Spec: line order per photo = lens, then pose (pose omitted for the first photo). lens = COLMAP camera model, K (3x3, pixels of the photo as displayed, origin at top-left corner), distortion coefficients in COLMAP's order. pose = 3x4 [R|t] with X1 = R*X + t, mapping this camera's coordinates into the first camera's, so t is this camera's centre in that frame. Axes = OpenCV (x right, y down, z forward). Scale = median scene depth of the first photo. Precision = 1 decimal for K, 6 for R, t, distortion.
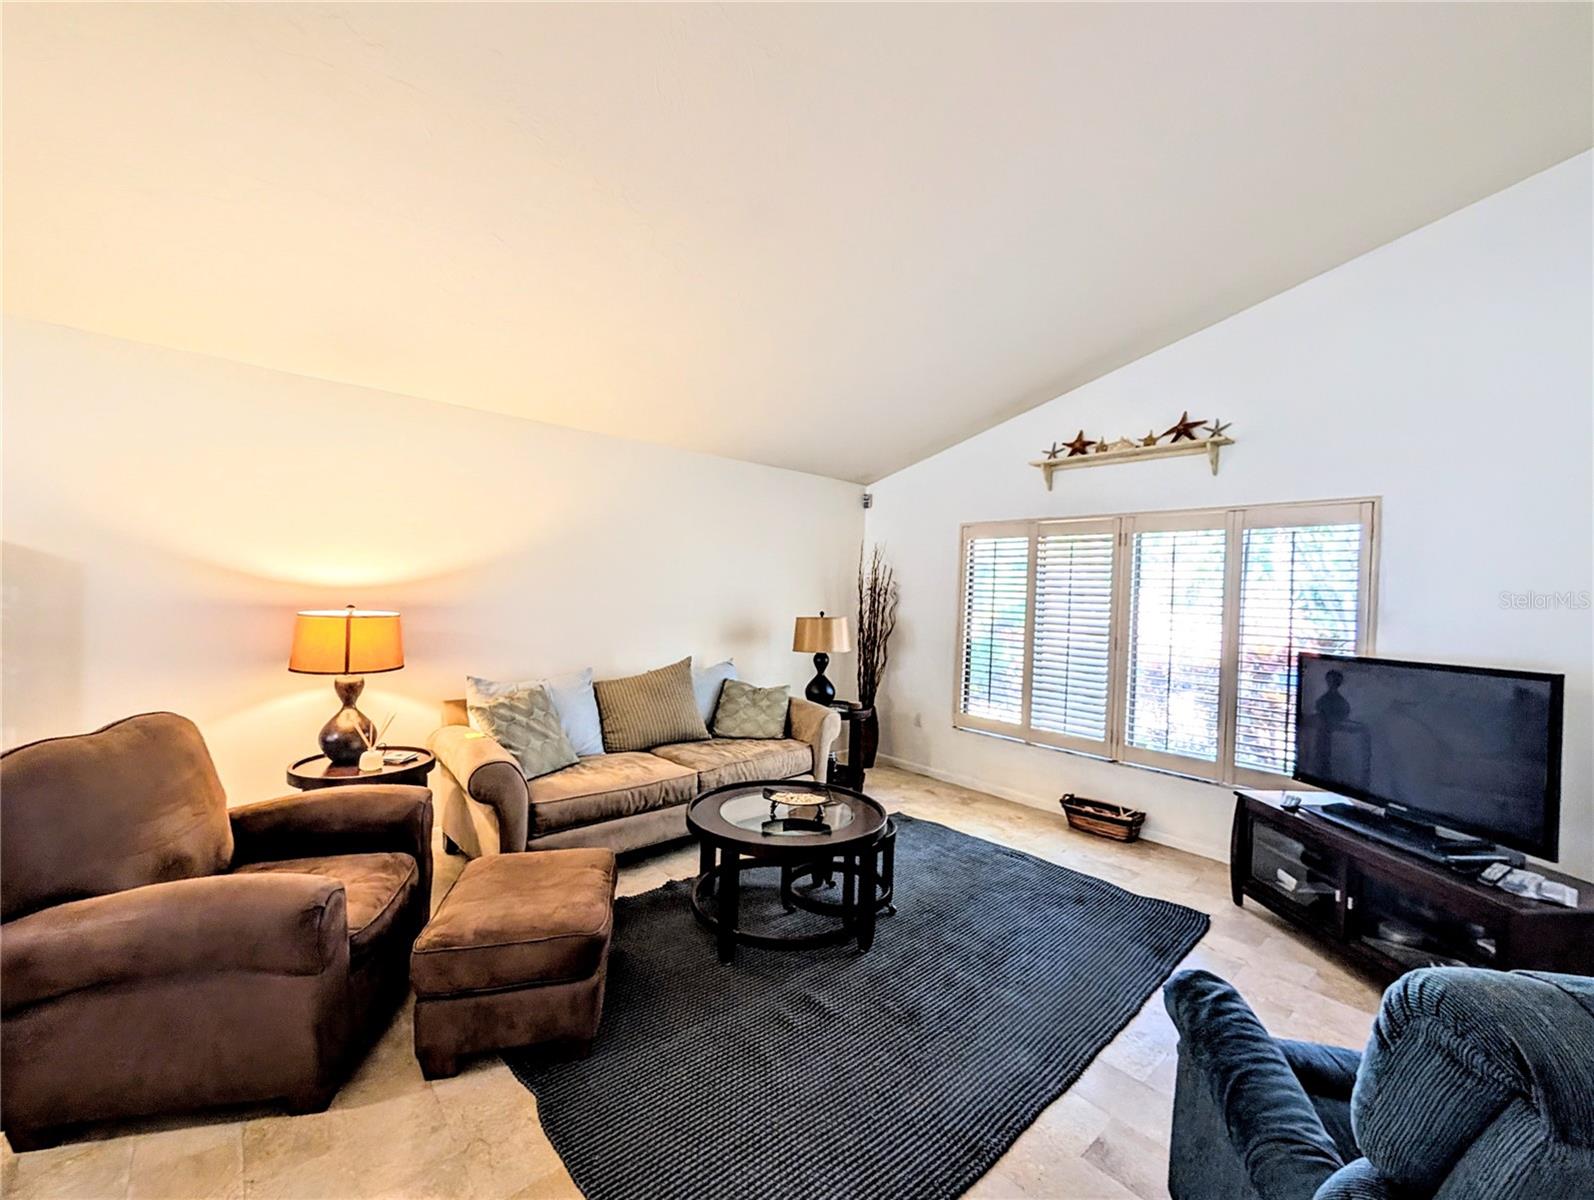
lens RADIAL K [[648.9, 0, 796.1], [0, 648.9, 599.8], [0, 0, 1]] dist [0.000484, 0.000209]
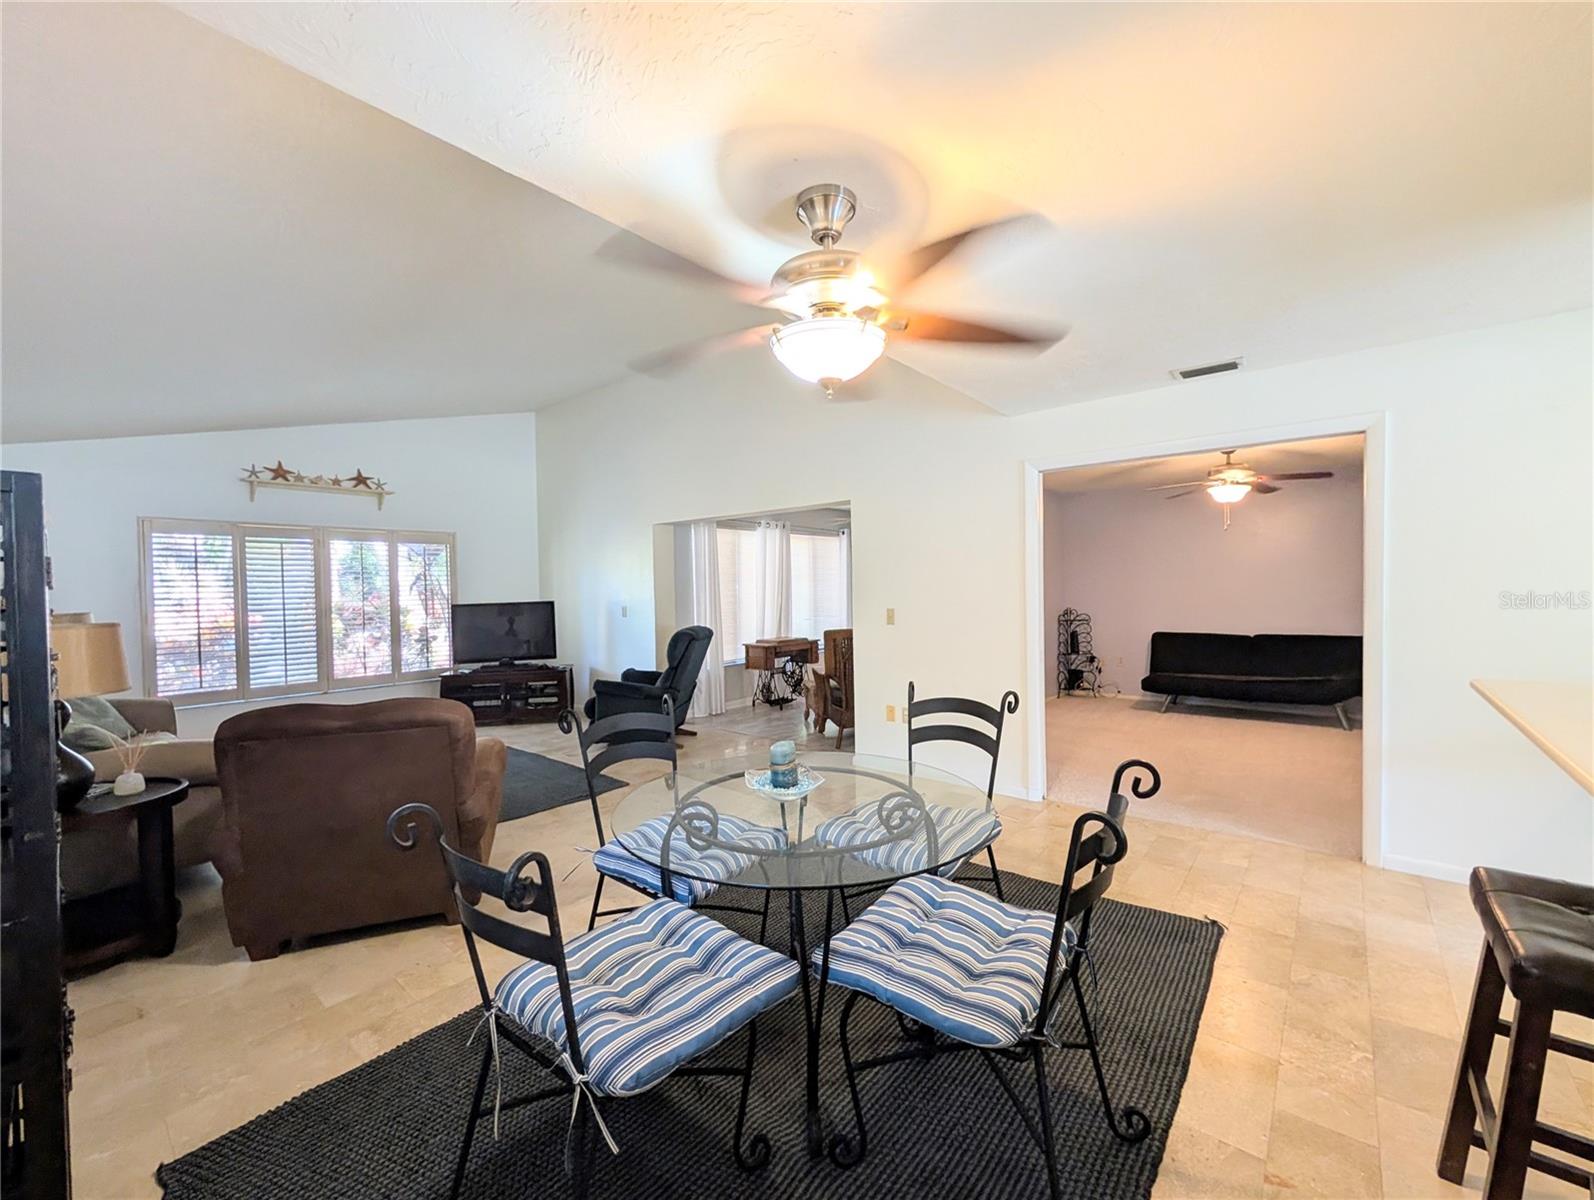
lens RADIAL K [[648.9, 0, 796.1], [0, 648.9, 599.8], [0, 0, 1]] dist [0.000484, 0.000209]
pose [[-0.153651, -0.053234, 0.986690, -1.142692], [0.023050, 0.998083, 0.057438, -0.024487], [-0.987856, 0.031568, -0.152130, 0.150695]]
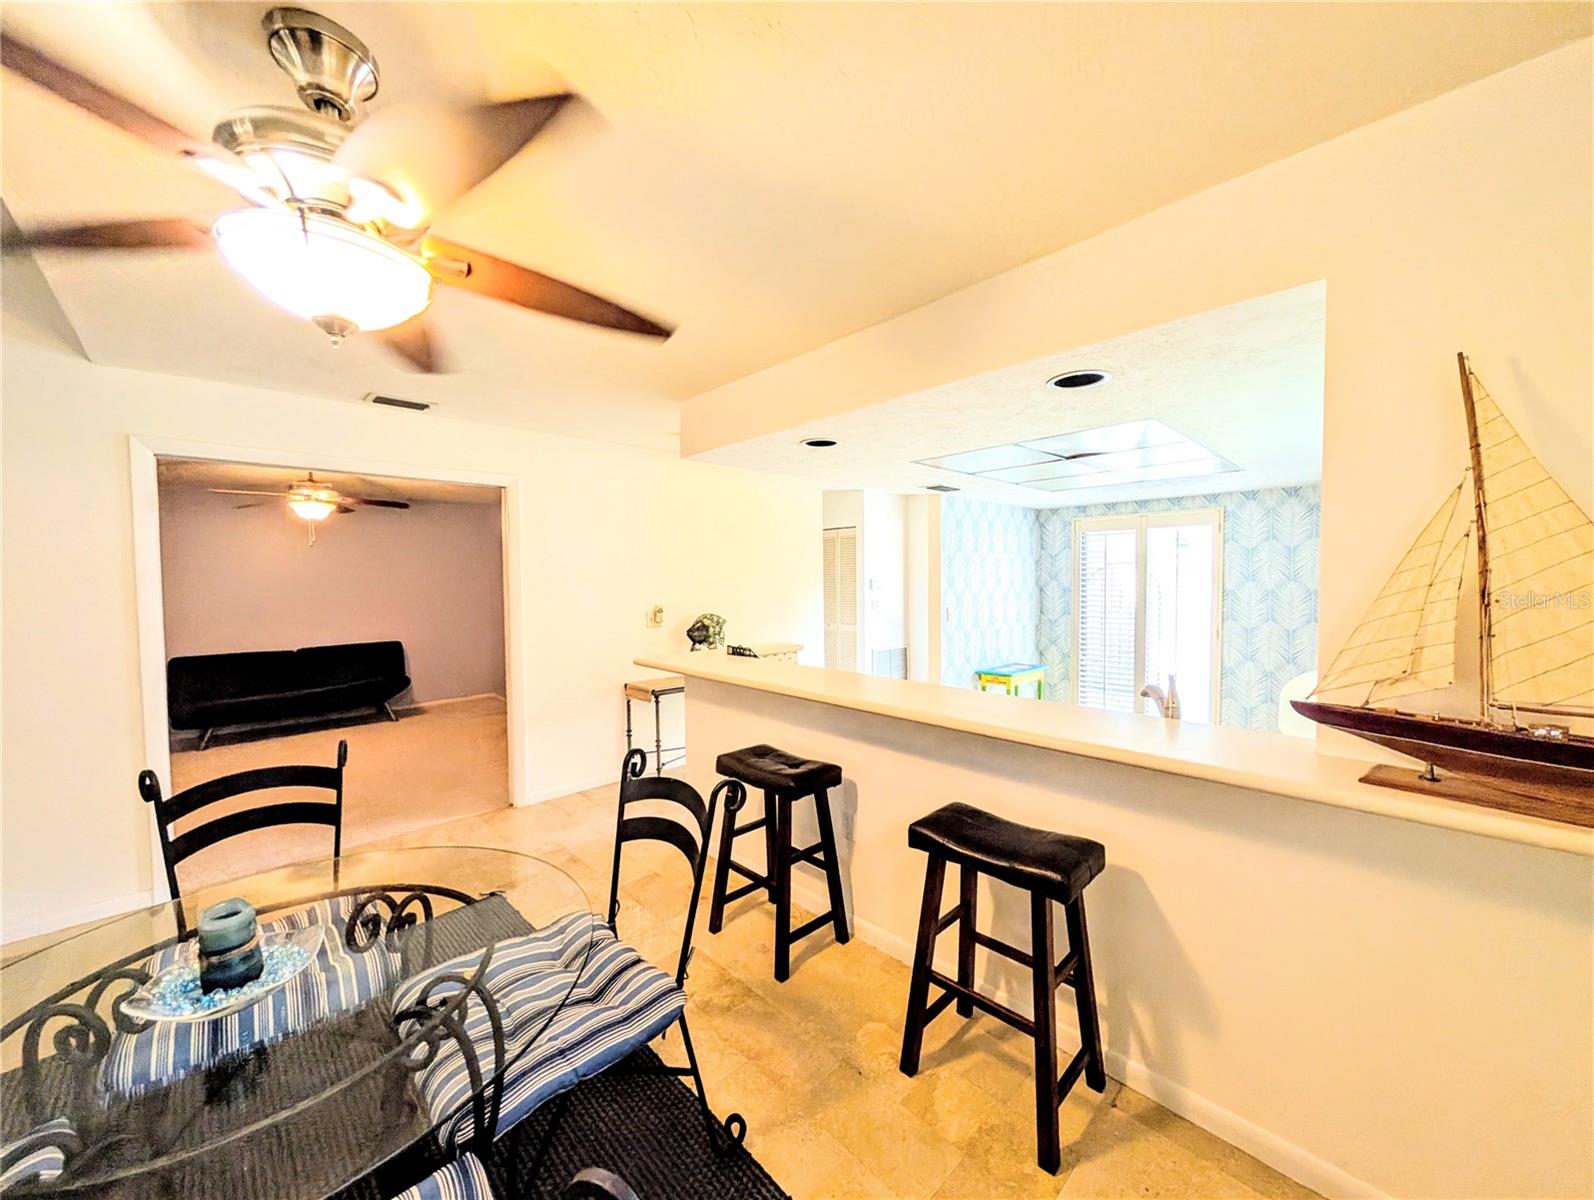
lens RADIAL K [[603.5, 0, 795.7], [0, 603.5, 601.0], [0, 0, 1]] dist [0.000545, 0.000451]
pose [[-0.998526, -0.021256, -0.049948, -0.905931], [-0.023539, 0.998684, 0.045576, -0.037897], [0.048913, 0.046685, -0.997711, 0.341467]]
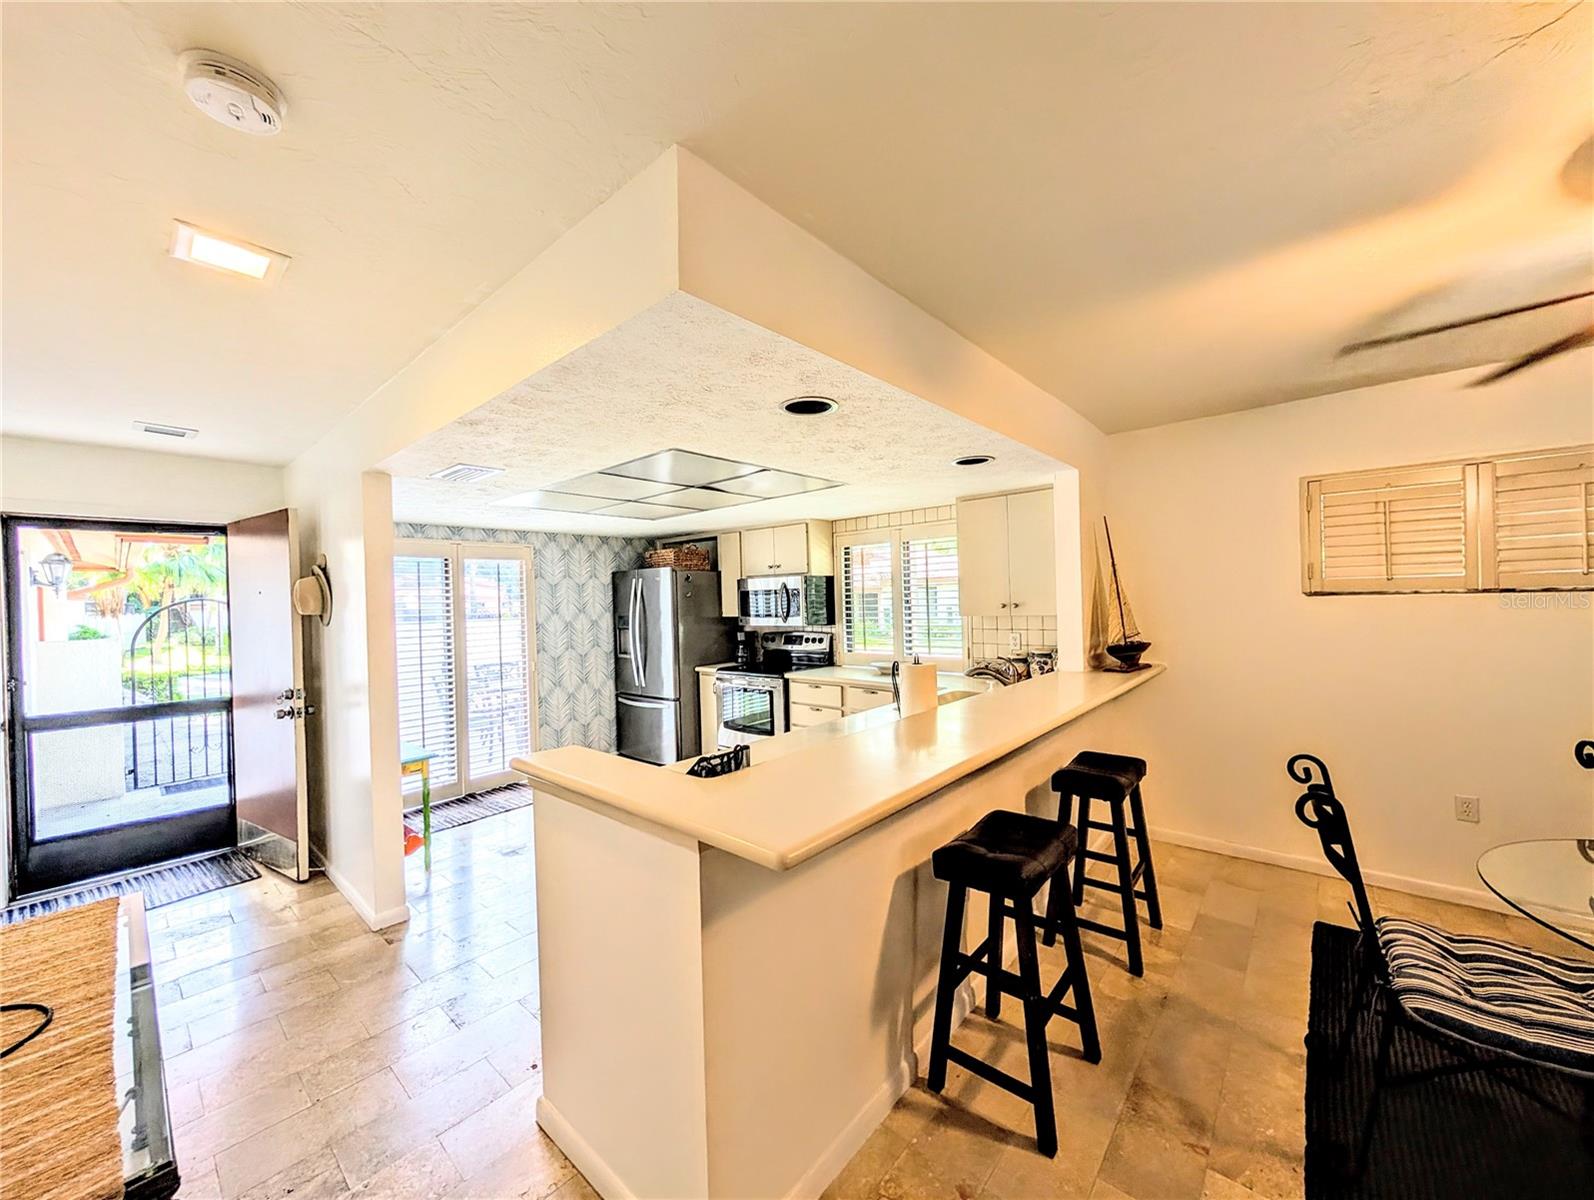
lens RADIAL K [[603.5, 0, 795.7], [0, 603.5, 601.0], [0, 0, 1]] dist [0.000545, 0.000451]
pose [[0.138097, -0.033380, -0.989856, -0.492793], [0.023252, 0.999266, -0.030453, -0.021045], [0.990146, -0.018811, 0.138772, -0.453237]]
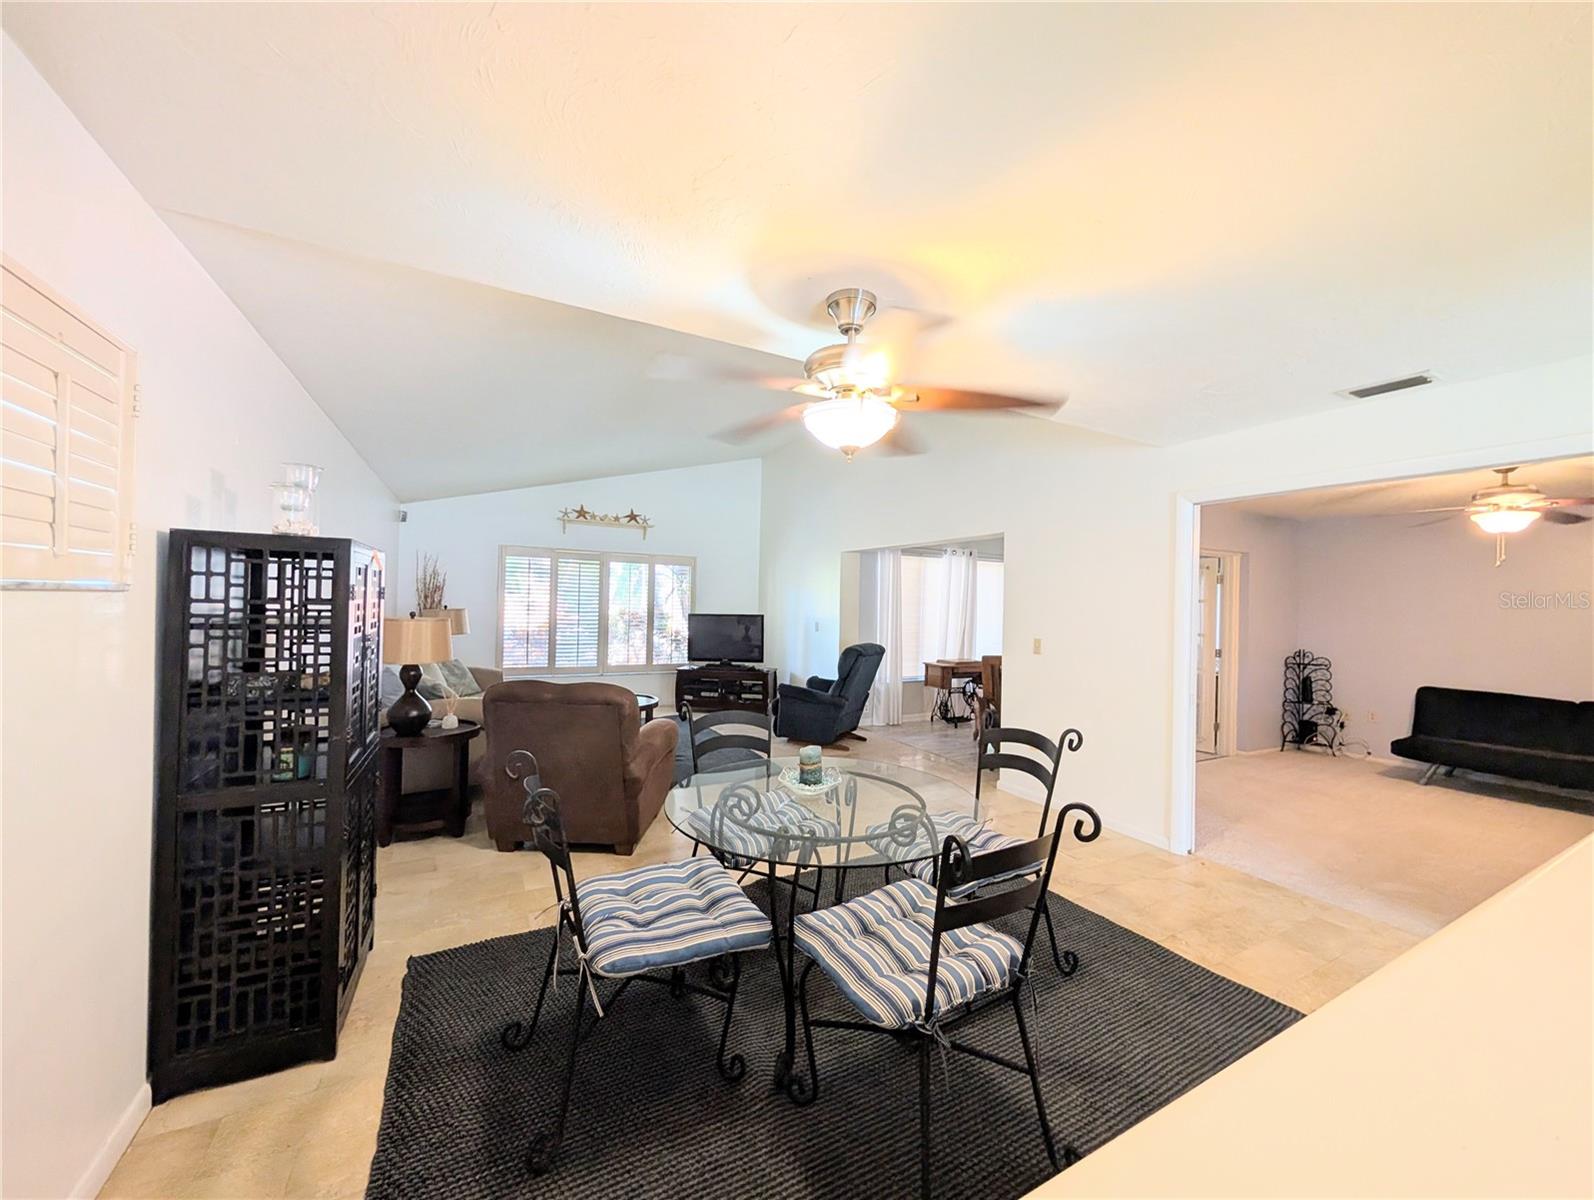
lens RADIAL K [[603.5, 0, 795.7], [0, 603.5, 601.0], [0, 0, 1]] dist [0.000545, 0.000451]
pose [[0.227658, -0.026708, 0.973375, -1.192349], [-0.005164, 0.999577, 0.028635, -0.035793], [-0.973728, -0.011546, 0.227423, -0.009356]]
